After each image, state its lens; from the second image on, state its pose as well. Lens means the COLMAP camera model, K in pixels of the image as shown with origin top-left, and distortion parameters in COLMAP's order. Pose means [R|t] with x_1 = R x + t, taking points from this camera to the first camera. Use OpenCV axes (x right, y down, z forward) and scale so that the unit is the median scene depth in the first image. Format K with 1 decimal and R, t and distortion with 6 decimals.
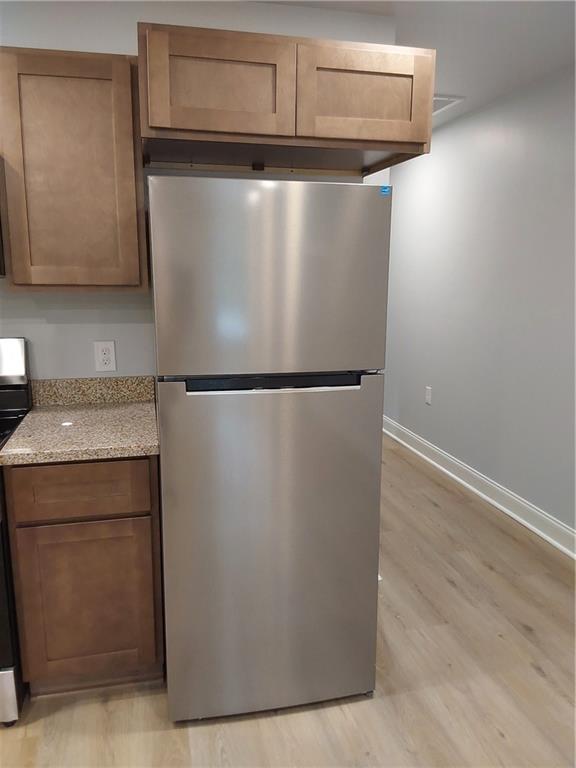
lens RADIAL K [[623.3, 0, 296.1], [0, 623.3, 395.2], [0, 0, 1]] dist [0.109010, -0.166272]
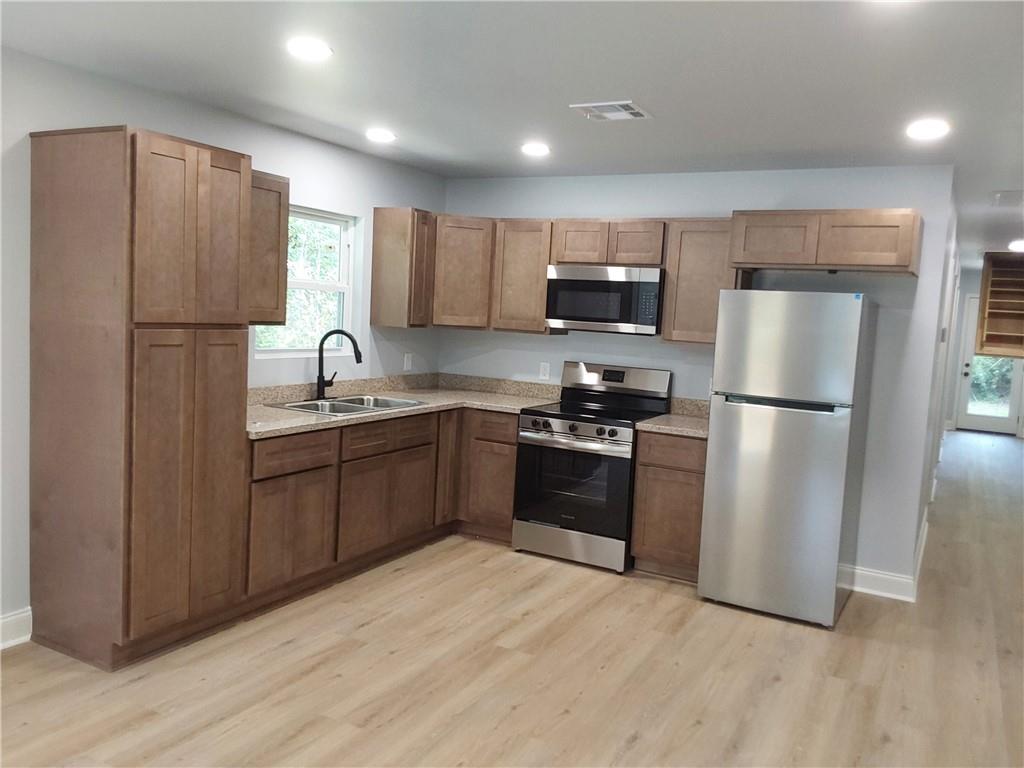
lens RADIAL K [[831.1, 0, 516.2], [0, 831.1, 375.2], [0, 0, 1]] dist [0.109010, -0.166272]
pose [[0.738977, 0.090245, -0.667659, 0.884248], [-0.183962, 0.980358, -0.071101, 0.182365], [0.648129, 0.175366, 0.741064, -1.080269]]
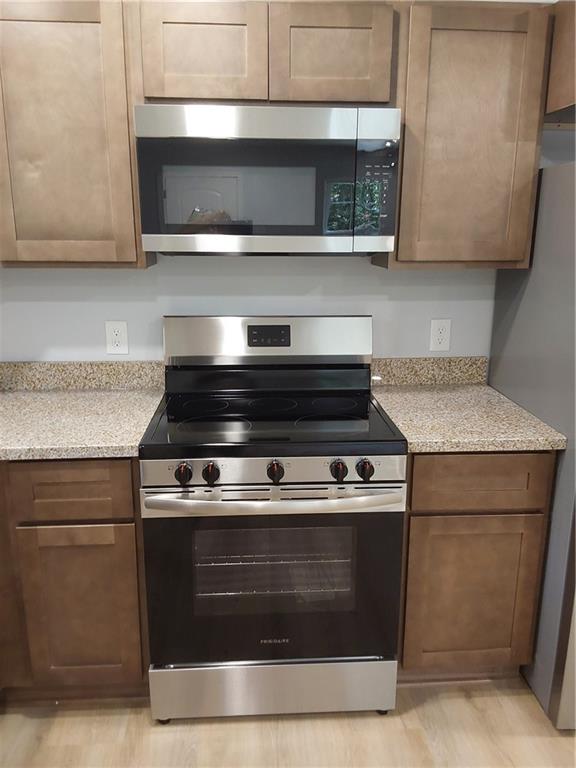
lens RADIAL K [[623.3, 0, 292.8], [0, 623.3, 396.3], [0, 0, 1]] dist [0.109010, -0.166272]
pose [[0.986045, 0.041036, -0.161345, -0.449880], [-0.031707, 0.997696, 0.059977, -0.023996], [0.163434, -0.054024, 0.985074, 0.032186]]
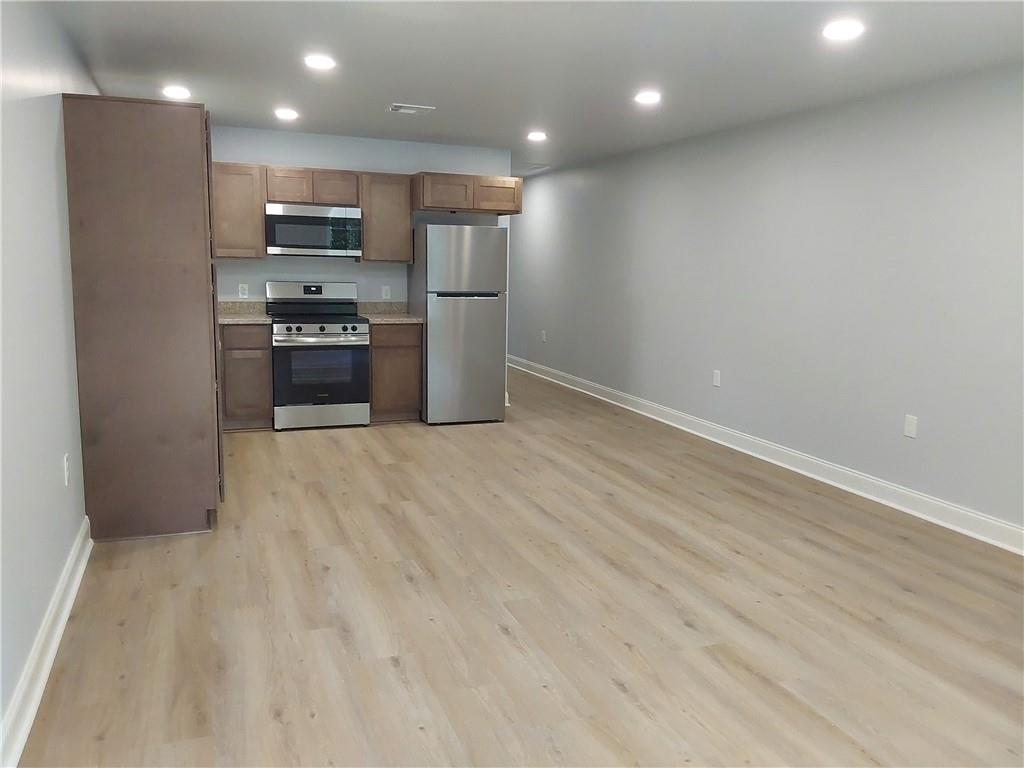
lens RADIAL K [[831.1, 0, 550.2], [0, 831.1, 384.6], [0, 0, 1]] dist [0.109010, -0.166272]
pose [[0.988537, -0.007544, 0.150788, -0.215776], [0.014800, 0.998783, -0.047054, 0.519870], [-0.150249, 0.048747, 0.987446, -2.530105]]
